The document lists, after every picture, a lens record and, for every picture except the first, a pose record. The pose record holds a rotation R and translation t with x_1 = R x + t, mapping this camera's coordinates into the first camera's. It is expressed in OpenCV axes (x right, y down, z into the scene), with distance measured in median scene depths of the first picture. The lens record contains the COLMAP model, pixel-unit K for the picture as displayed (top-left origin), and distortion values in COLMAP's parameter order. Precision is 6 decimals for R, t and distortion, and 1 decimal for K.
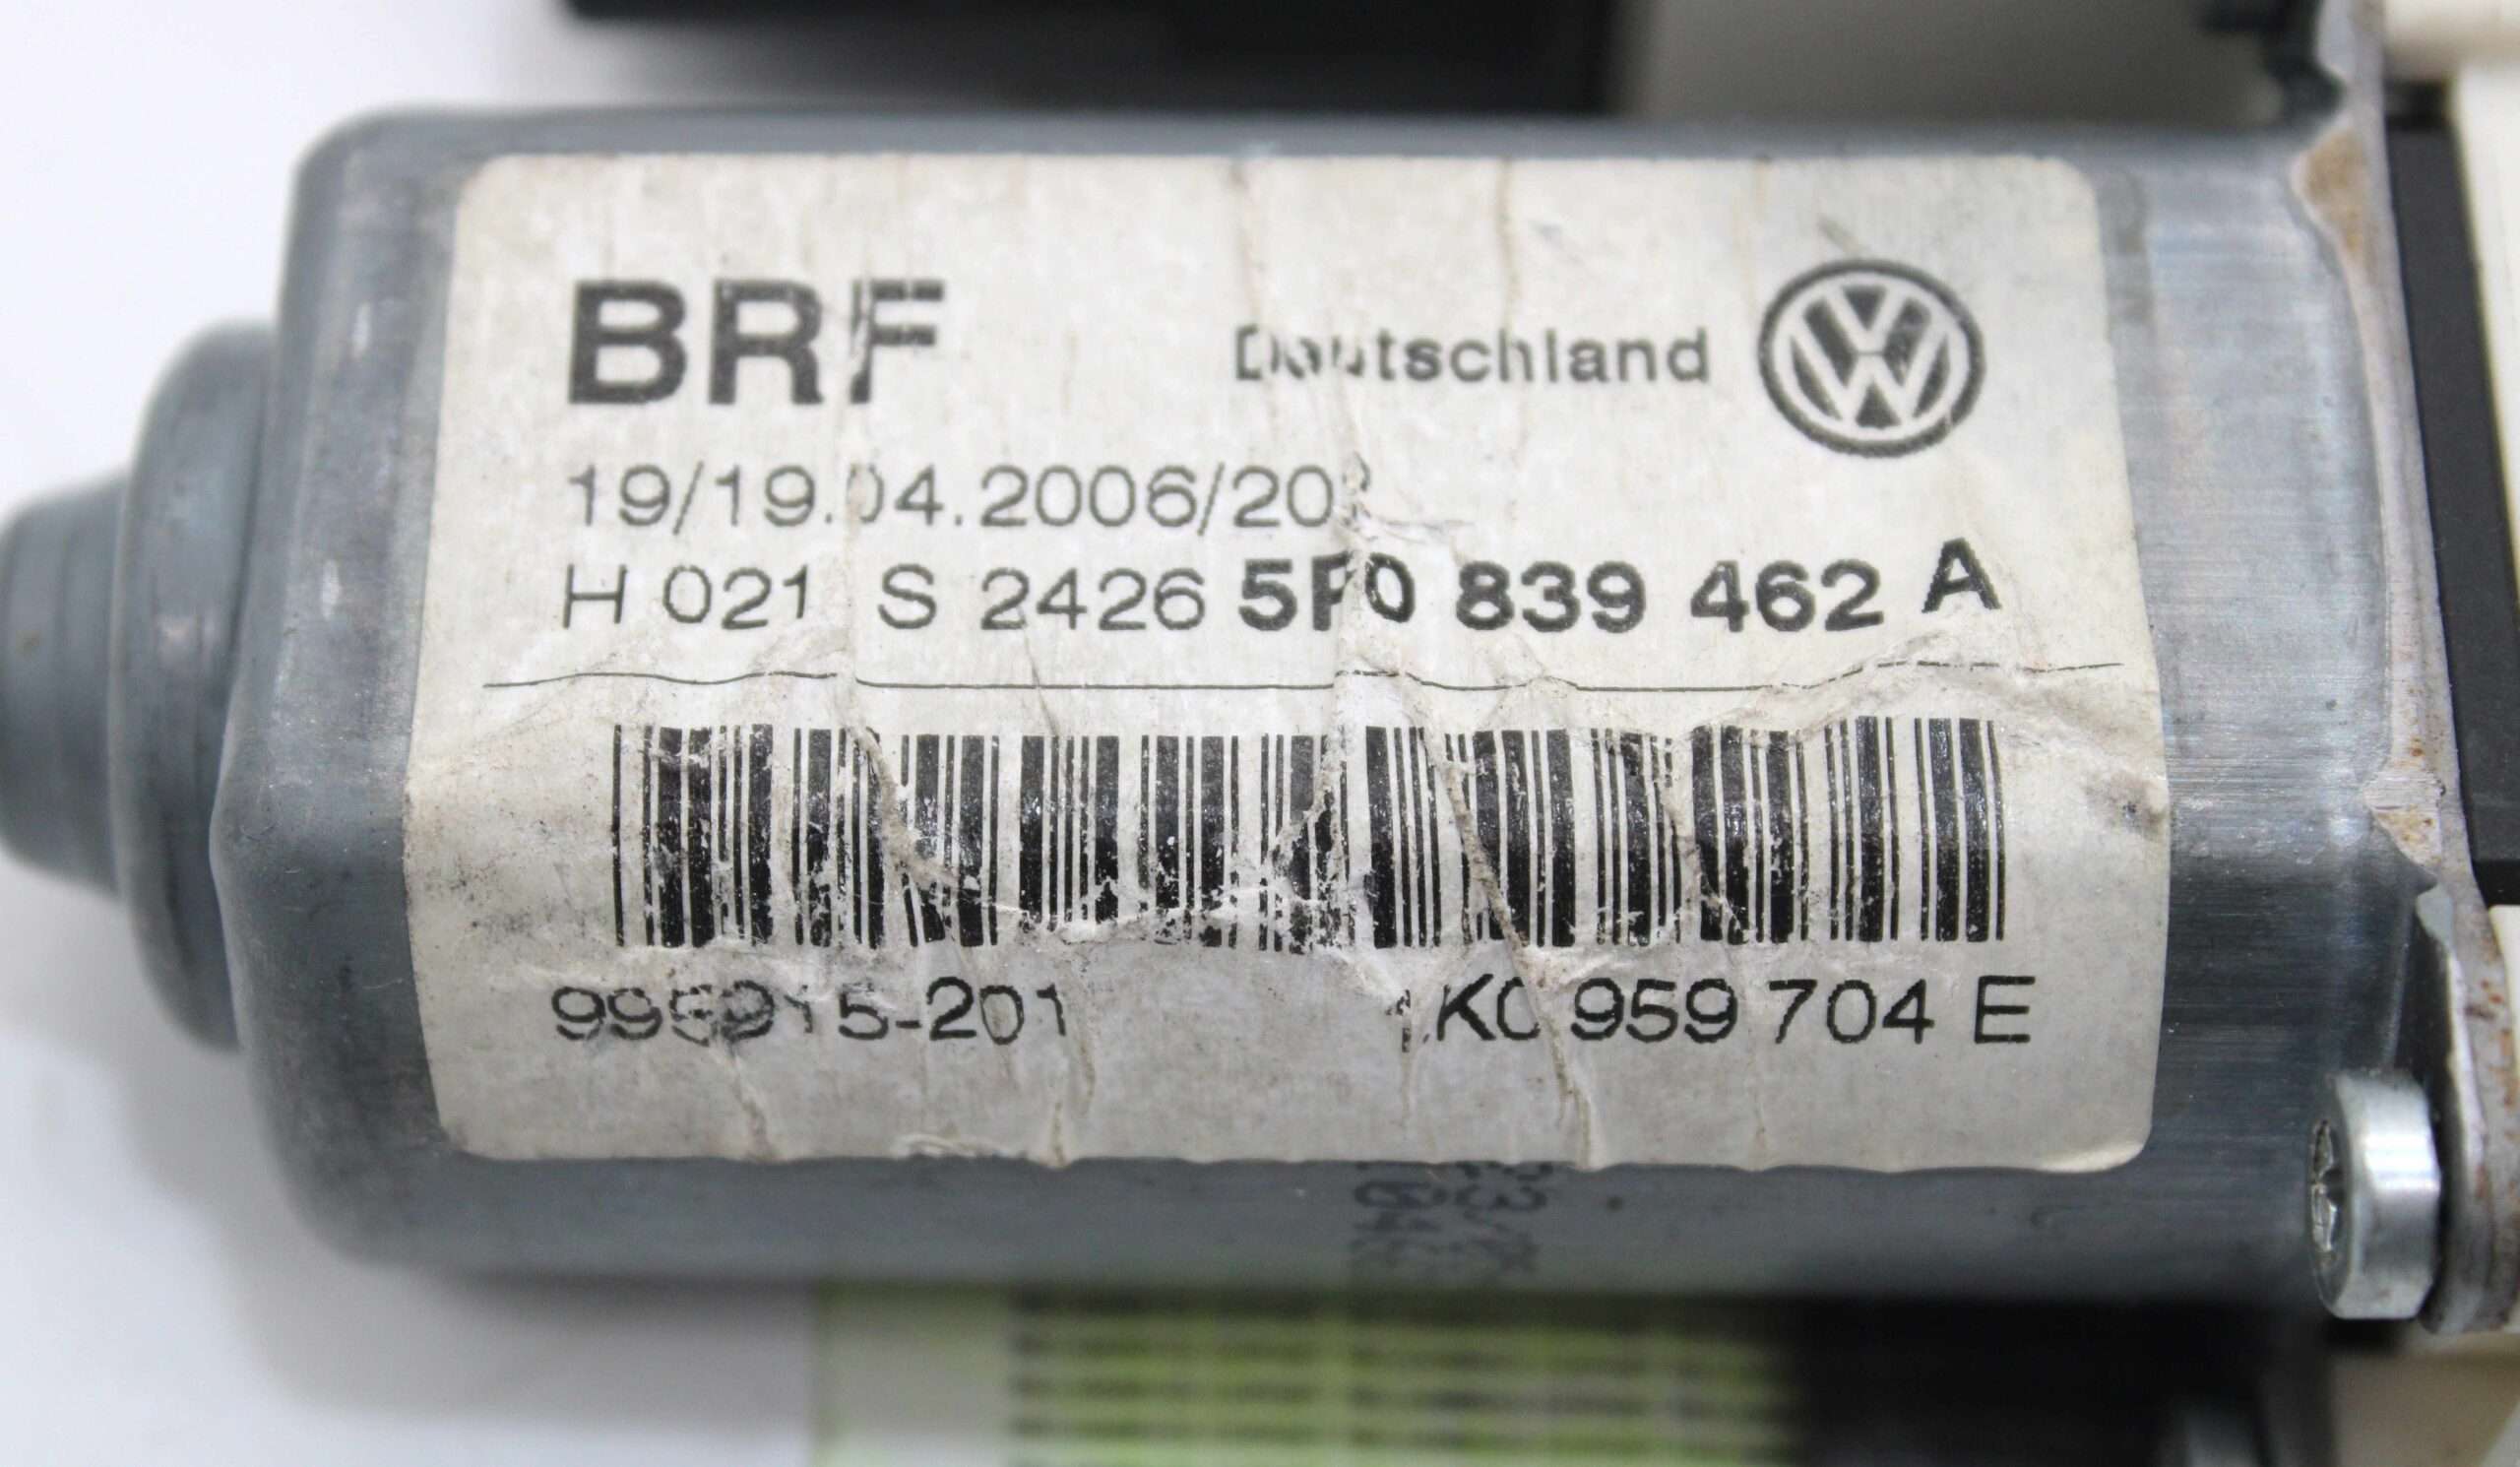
lens RADIAL K [[4924.8, 0, 1260.0], [0, 4924.8, 733.5], [0, 0, 1]] dist [-0.000138, 0.252771]
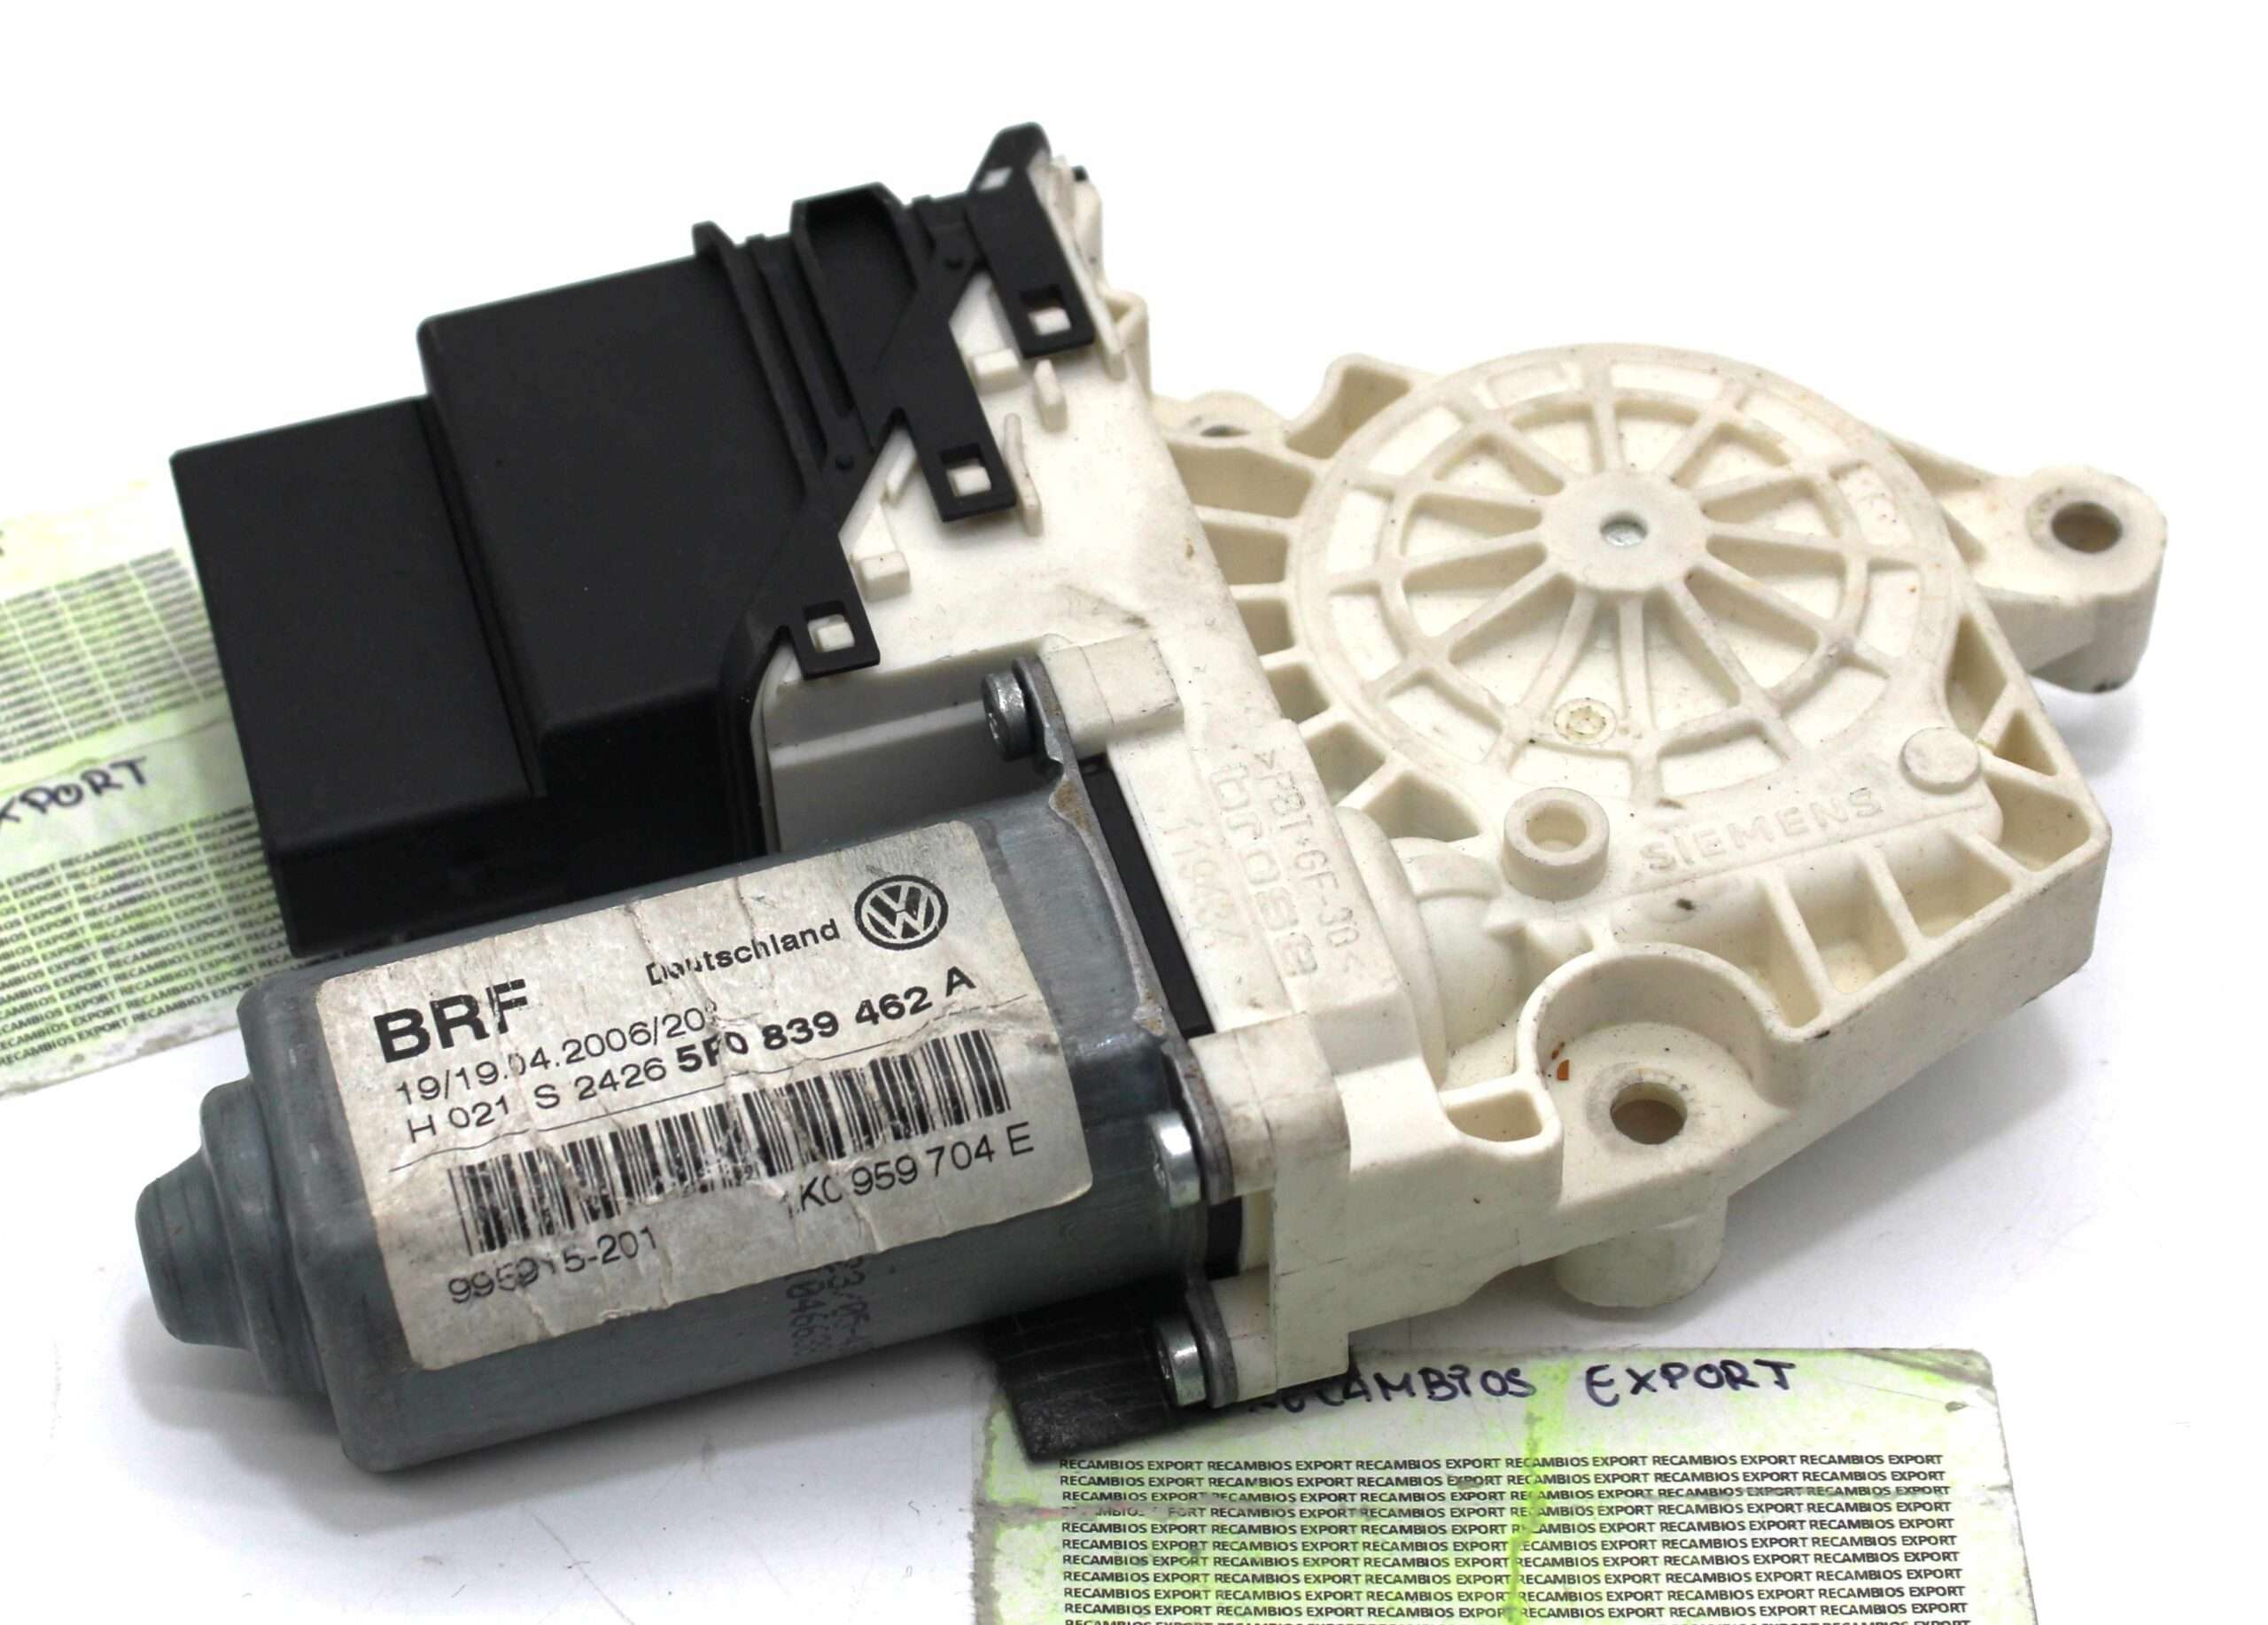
lens RADIAL K [[4734.0, 0, 1134.0], [0, 4734.0, 812.5], [0, 0, 1]] dist [-0.008597, -0.014561]
pose [[0.954544, -0.247225, 0.166512, -0.149695], [0.276118, 0.943820, -0.181558, 0.346977], [-0.112272, 0.219282, 0.969180, -1.344859]]
